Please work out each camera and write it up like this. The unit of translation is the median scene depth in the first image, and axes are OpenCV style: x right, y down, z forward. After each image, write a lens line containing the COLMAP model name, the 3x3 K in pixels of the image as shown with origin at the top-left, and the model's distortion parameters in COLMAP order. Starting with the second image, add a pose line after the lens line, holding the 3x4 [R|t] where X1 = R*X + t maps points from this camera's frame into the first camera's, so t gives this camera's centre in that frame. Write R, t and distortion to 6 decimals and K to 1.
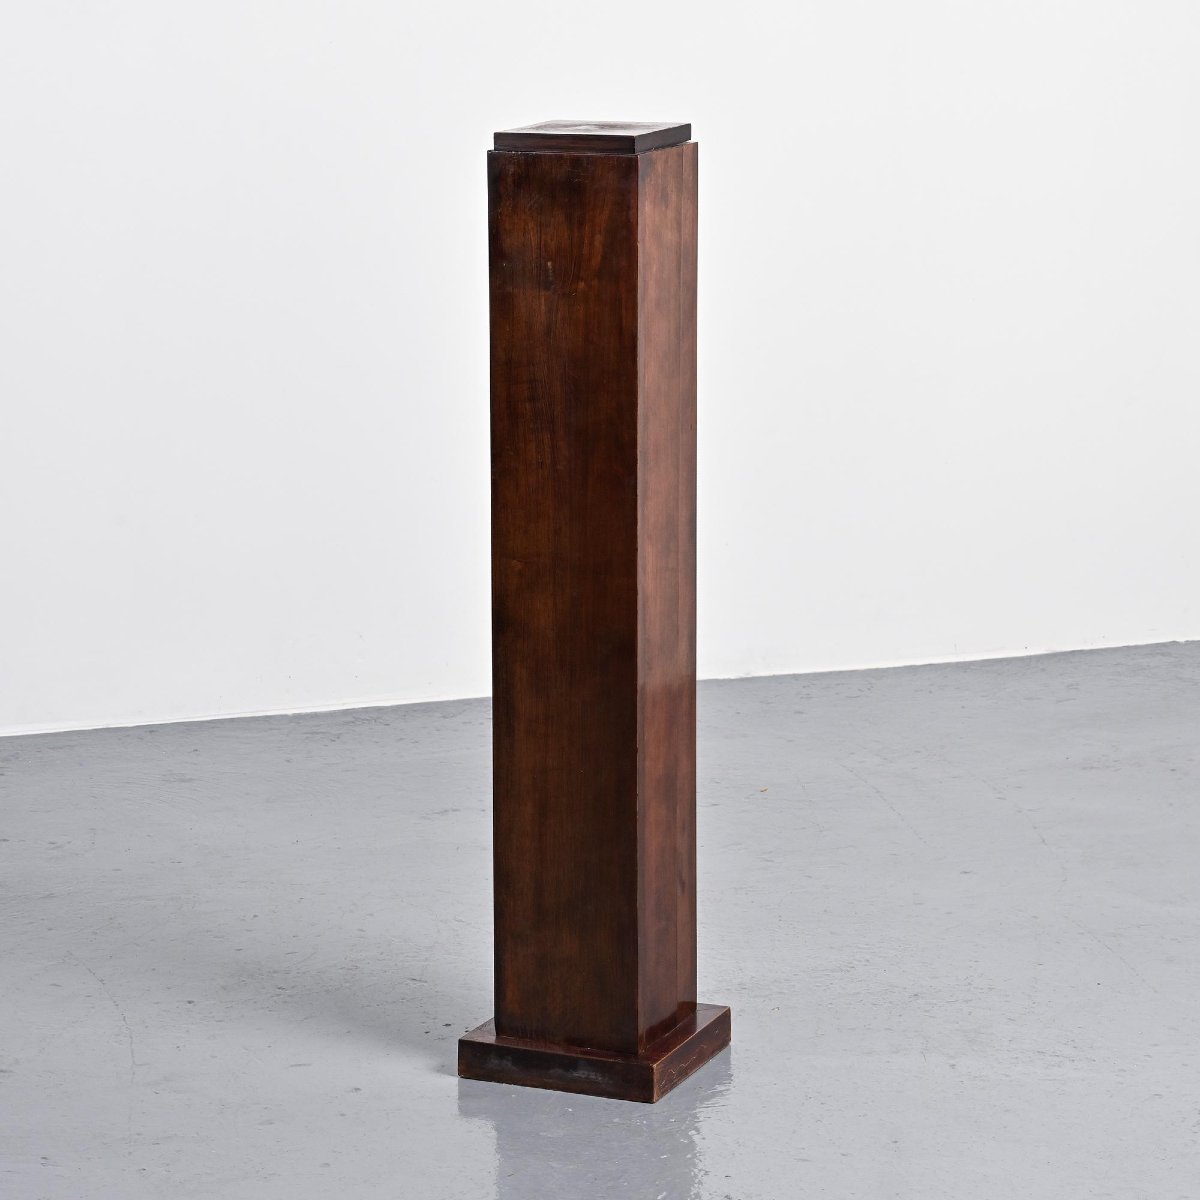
lens RADIAL K [[3652.4, 0, 600.0], [0, 3652.4, 600.0], [0, 0, 1]] dist [0.013324, 0.544119]
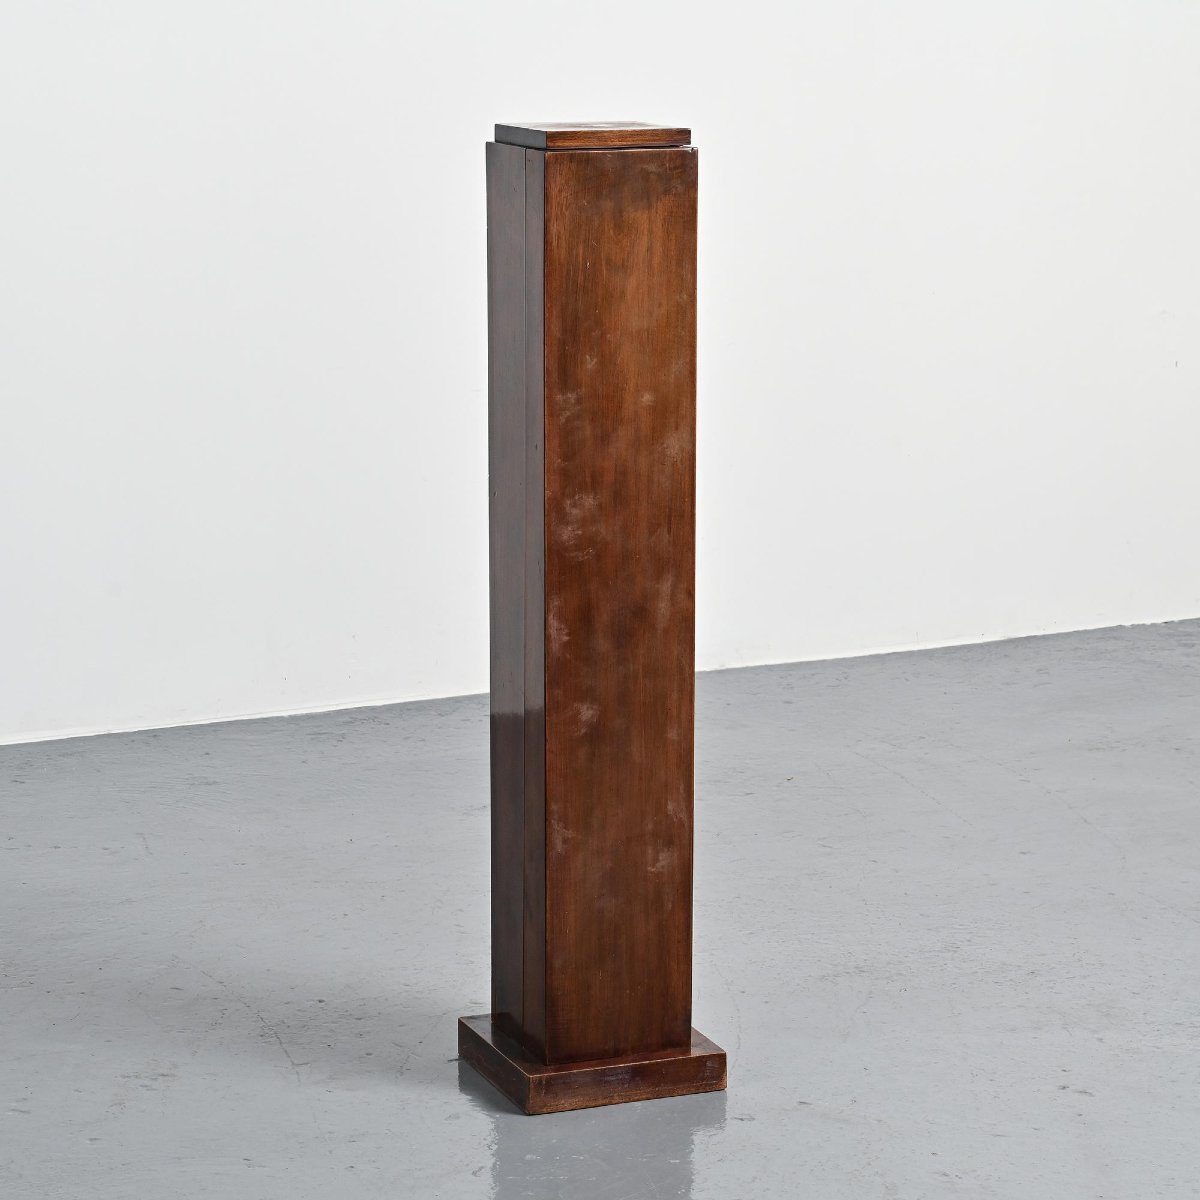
lens RADIAL K [[3648.5, 0, 600.0], [0, 3648.5, 600.0], [0, 0, 1]] dist [0.051686, 0.717431]
pose [[0.994654, -0.020251, 0.101255, -0.111682], [0.020412, 0.999791, -0.000556, 0.002249], [-0.101223, 0.002620, 0.994860, 0.000932]]
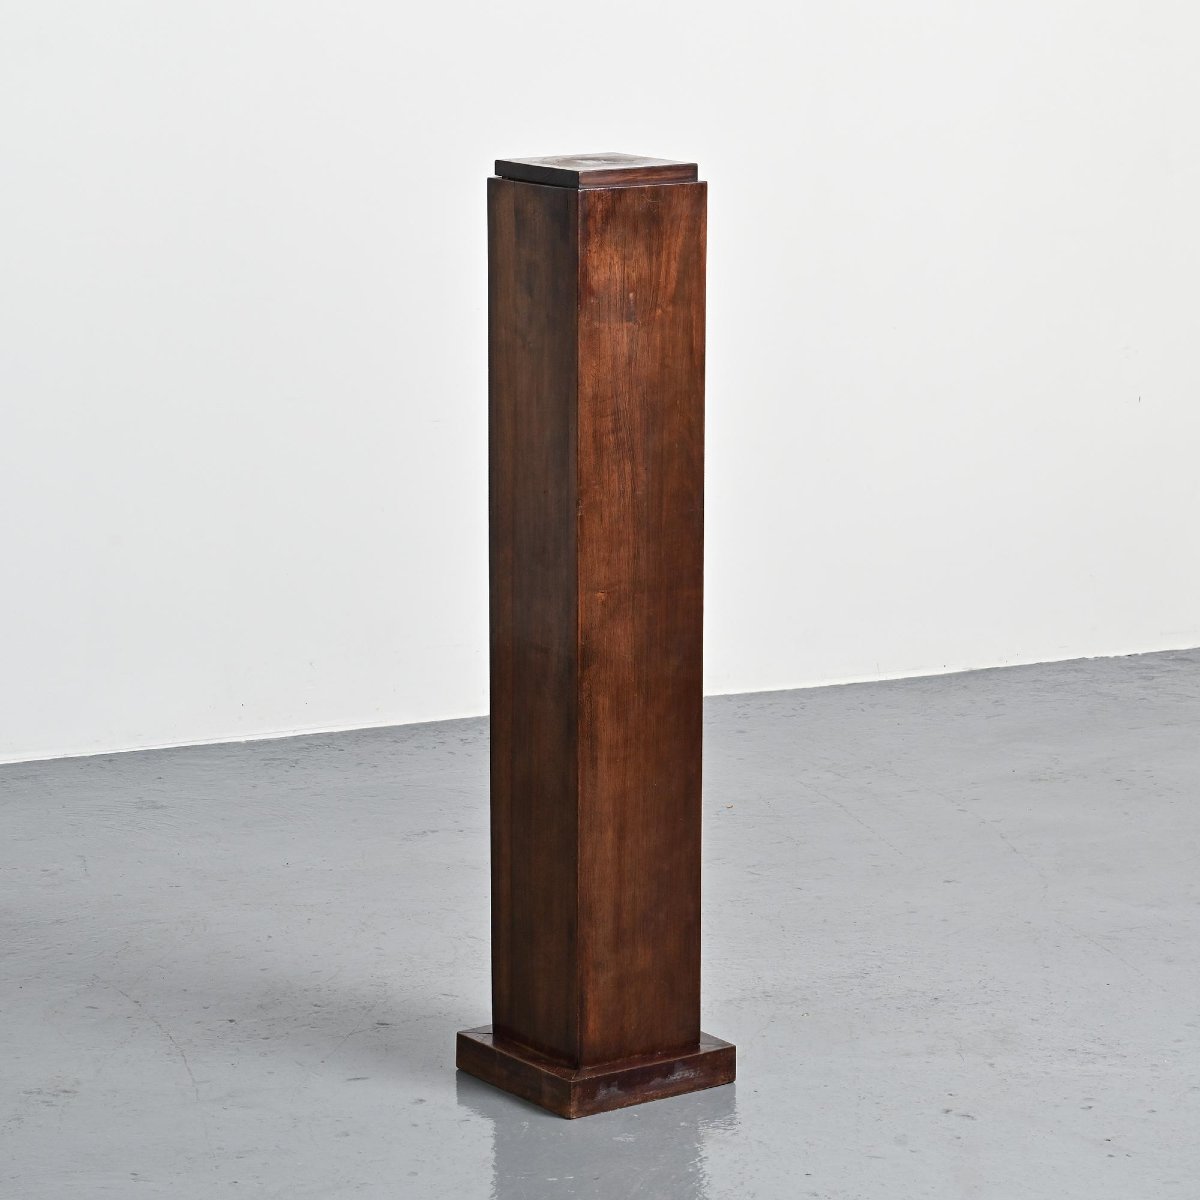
lens RADIAL K [[3648.5, 0, 600.0], [0, 3648.5, 600.0], [0, 0, 1]] dist [0.051686, 0.717431]
pose [[0.996825, -0.013265, 0.078508, -0.072941], [0.014051, 0.999856, -0.009466, 0.003461], [-0.078371, 0.010540, 0.996869, -0.017381]]
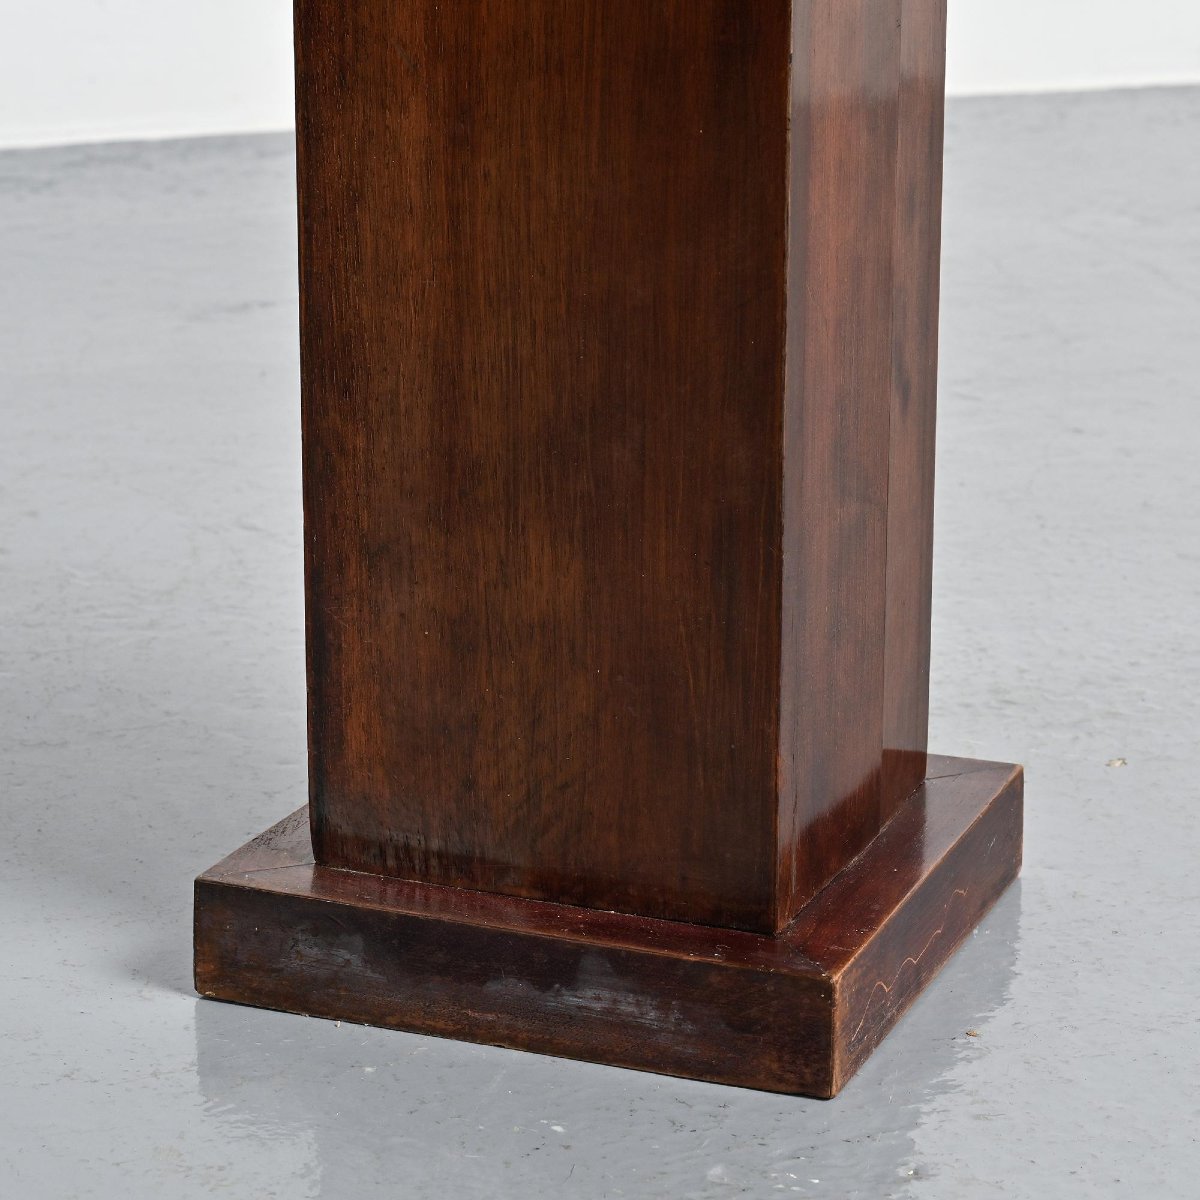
lens RADIAL K [[3648.5, 0, 600.0], [0, 3648.5, 600.0], [0, 0, 1]] dist [0.051686, 0.717431]
pose [[0.999665, -0.001312, 0.025843, -0.009276], [-0.001095, 0.995675, 0.092896, 0.052118], [-0.025853, -0.092893, 0.995340, 0.534540]]
